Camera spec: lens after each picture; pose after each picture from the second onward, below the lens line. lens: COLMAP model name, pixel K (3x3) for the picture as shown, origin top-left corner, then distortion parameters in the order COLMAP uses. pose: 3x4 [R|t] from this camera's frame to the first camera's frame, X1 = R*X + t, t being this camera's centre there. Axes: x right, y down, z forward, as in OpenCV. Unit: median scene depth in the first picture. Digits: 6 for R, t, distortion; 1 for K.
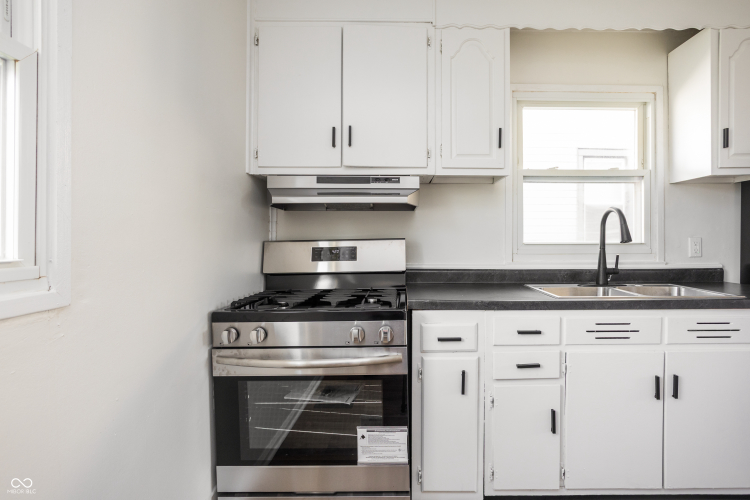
lens RADIAL K [[379.3, 0, 378.5], [0, 379.3, 250.7], [0, 0, 1]] dist [-0.047885, 0.025216]
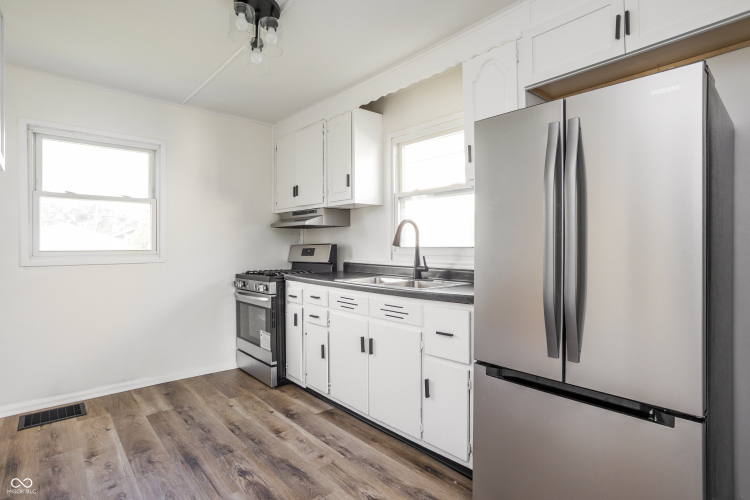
lens RADIAL K [[379.3, 0, 367.9], [0, 379.3, 248.8], [0, 0, 1]] dist [-0.047885, 0.025216]
pose [[0.651960, 0.007568, -0.758216, 1.882819], [-0.015786, 0.999869, -0.003593, -0.006951], [0.758089, 0.014311, 0.651994, 0.025262]]
